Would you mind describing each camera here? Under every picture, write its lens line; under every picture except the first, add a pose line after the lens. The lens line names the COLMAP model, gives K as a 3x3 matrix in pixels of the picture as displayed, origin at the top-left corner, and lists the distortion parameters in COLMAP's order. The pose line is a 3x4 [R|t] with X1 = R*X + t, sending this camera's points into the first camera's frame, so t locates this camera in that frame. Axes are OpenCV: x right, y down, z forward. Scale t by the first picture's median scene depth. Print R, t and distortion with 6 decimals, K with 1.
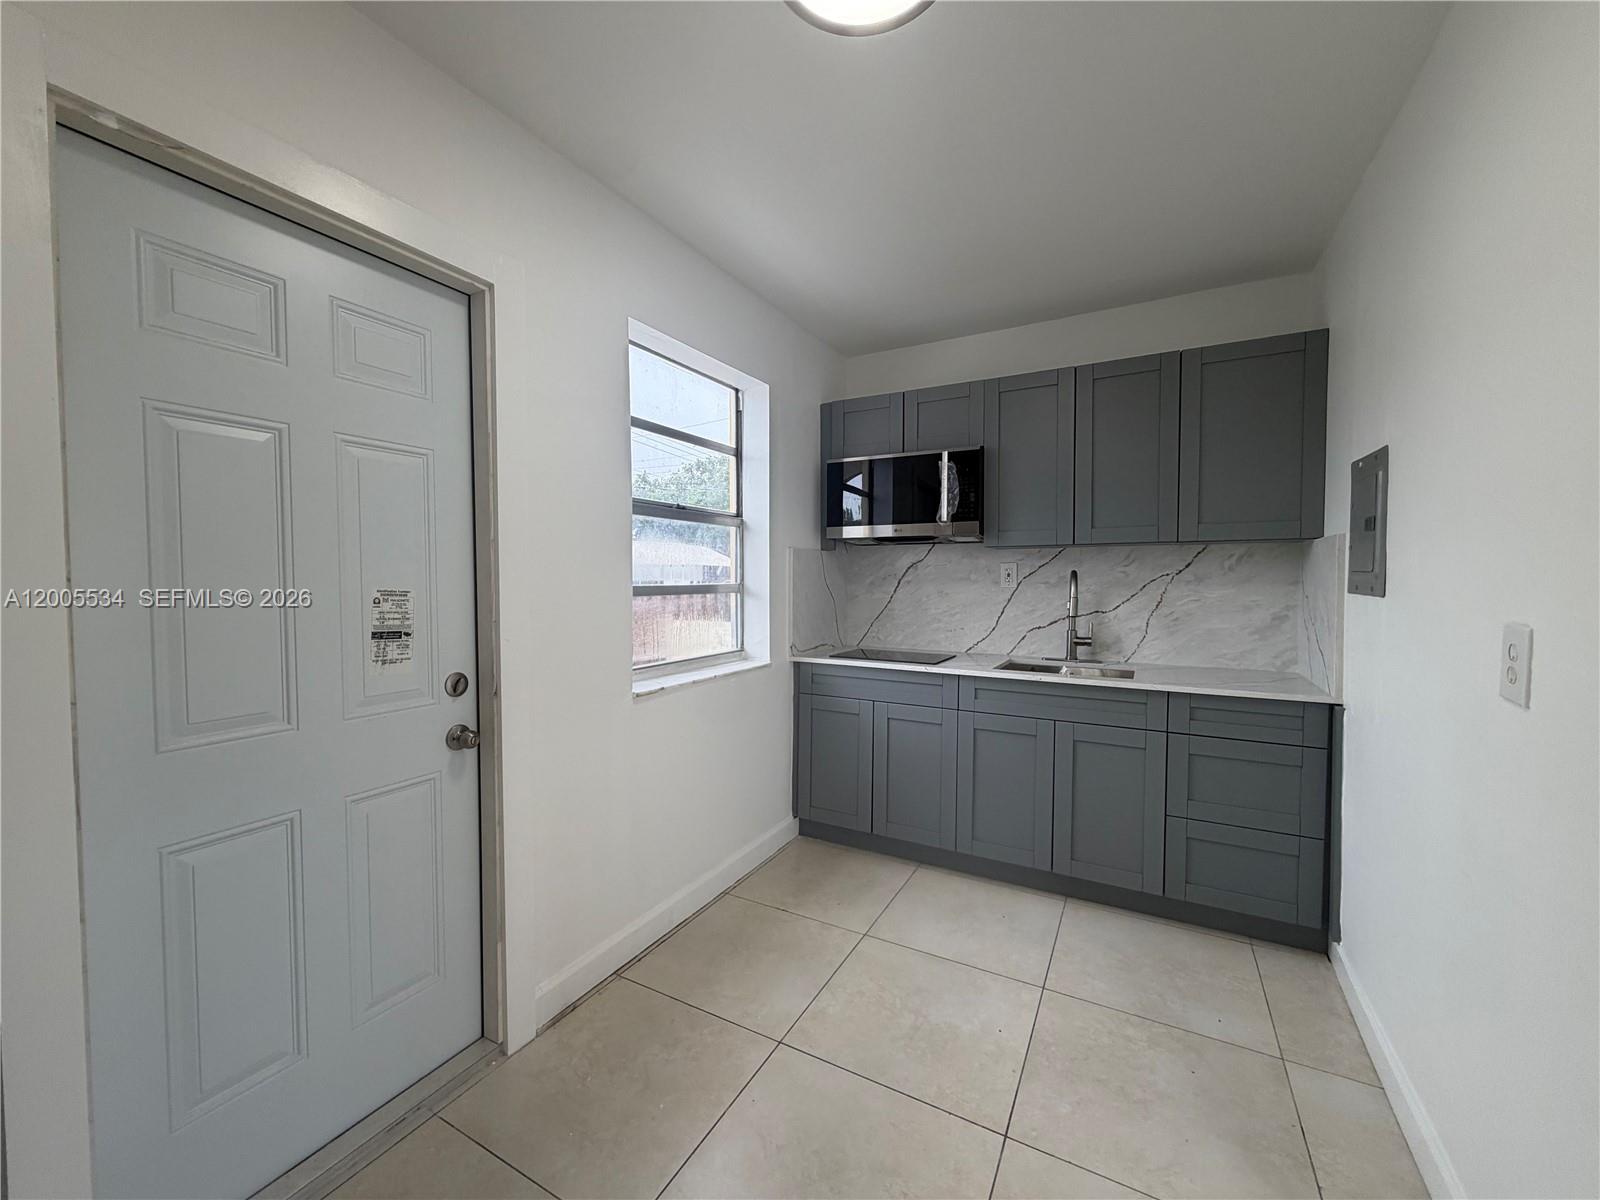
lens RADIAL K [[638.1, 0, 805.1], [0, 638.1, 598.2], [0, 0, 1]] dist [-0.001609, -0.000073]
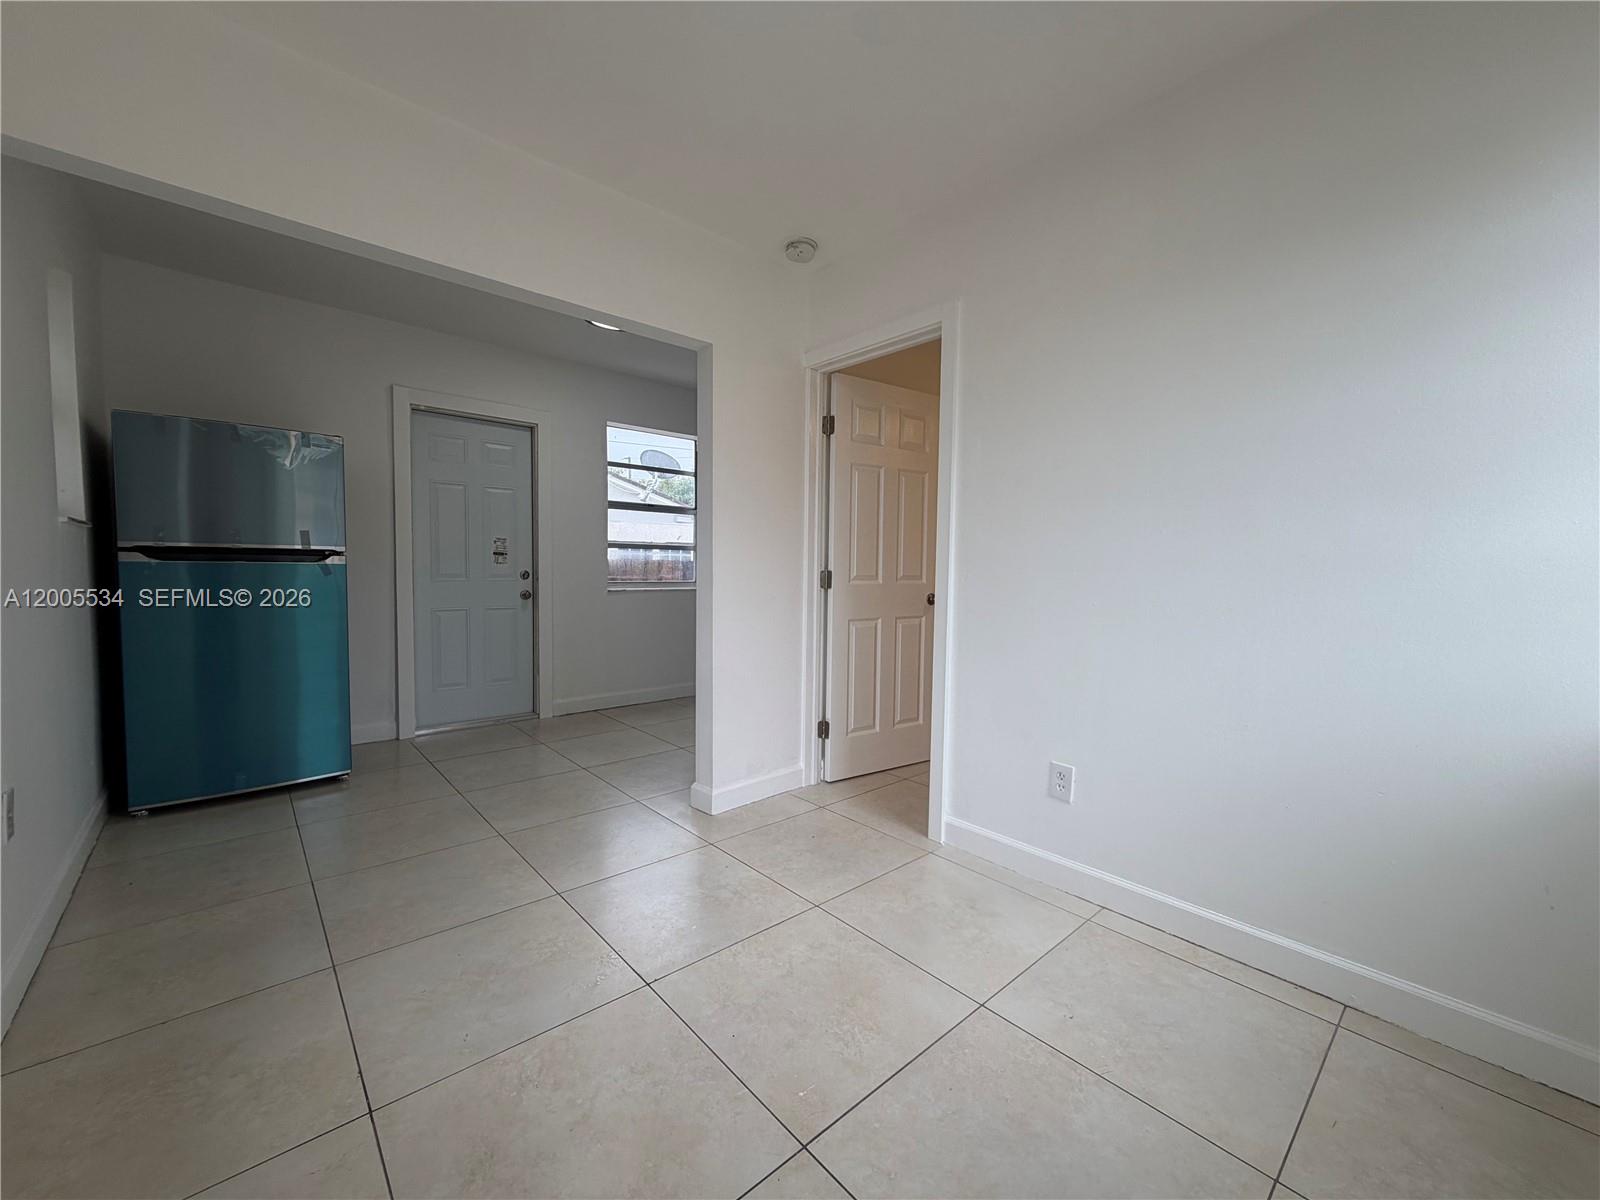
lens RADIAL K [[638.1, 0, 800.4], [0, 638.1, 599.9], [0, 0, 1]] dist [-0.001609, -0.000073]
pose [[0.941073, 0.019647, -0.337631, 1.437268], [-0.017297, 0.999801, 0.009969, 0.191937], [0.337760, -0.003542, 0.941226, -1.120525]]
